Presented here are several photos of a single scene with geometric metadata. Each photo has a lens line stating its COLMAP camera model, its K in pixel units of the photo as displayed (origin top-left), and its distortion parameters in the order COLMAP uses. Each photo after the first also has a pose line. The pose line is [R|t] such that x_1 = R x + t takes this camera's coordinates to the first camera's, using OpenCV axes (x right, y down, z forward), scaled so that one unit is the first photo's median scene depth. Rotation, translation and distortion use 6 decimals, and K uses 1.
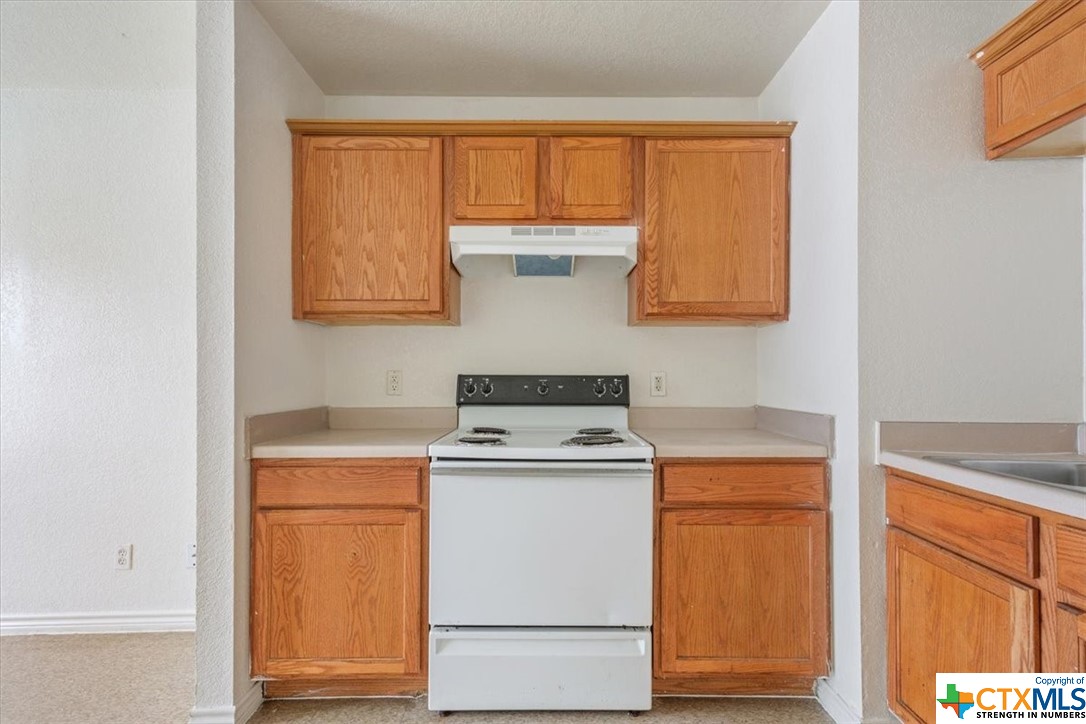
lens RADIAL K [[530.3, 0, 545.5], [0, 530.3, 374.0], [0, 0, 1]] dist [0.002851, 0.001140]
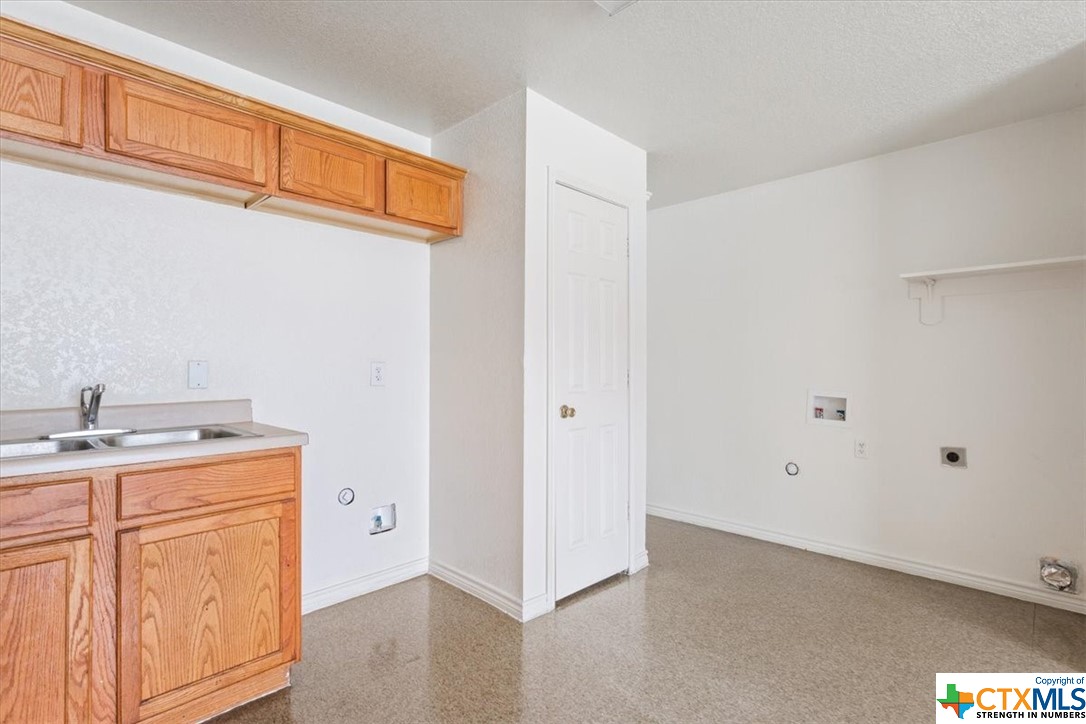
lens RADIAL K [[510.3, 0, 543.0], [0, 510.3, 362.0], [0, 0, 1]] dist [0.000920, 0.000886]
pose [[-0.719626, 0.001905, 0.694359, -0.455874], [-0.005434, 0.999950, -0.008375, -0.001629], [-0.694340, -0.009800, -0.719580, 0.734797]]
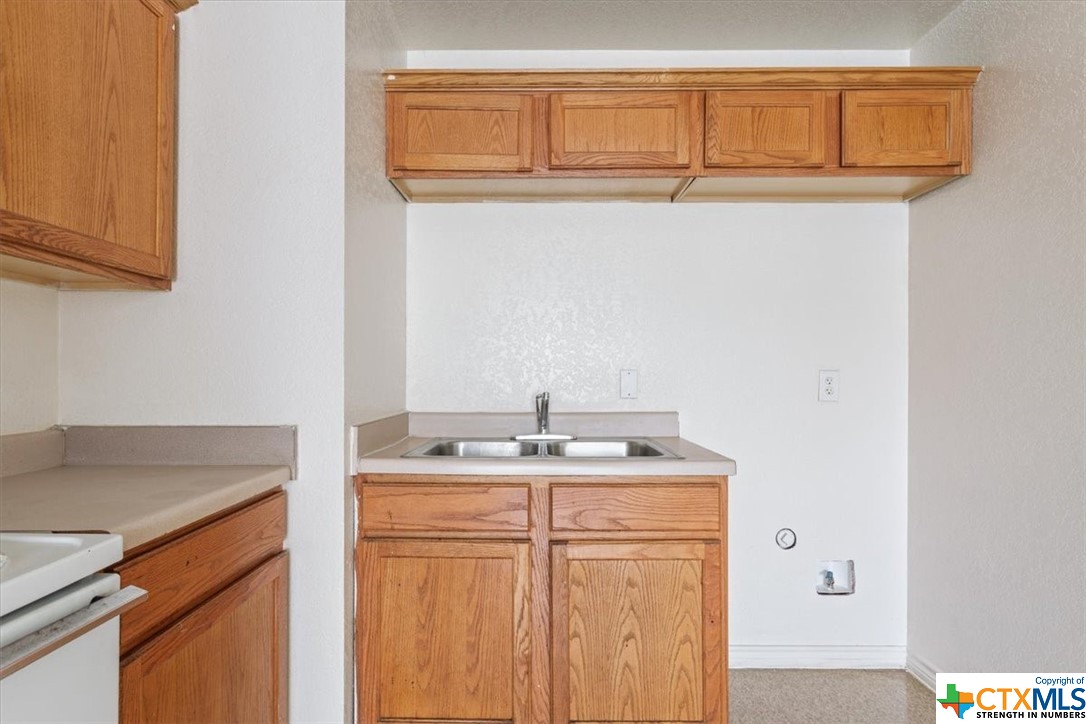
lens RADIAL K [[530.3, 0, 545.5], [0, 530.3, 374.0], [0, 0, 1]] dist [0.002851, 0.001140]
pose [[-0.008245, -0.001900, 0.999964, -0.243197], [-0.006698, 0.999976, 0.001844, -0.001609], [-0.999944, -0.006683, -0.008258, 0.632952]]
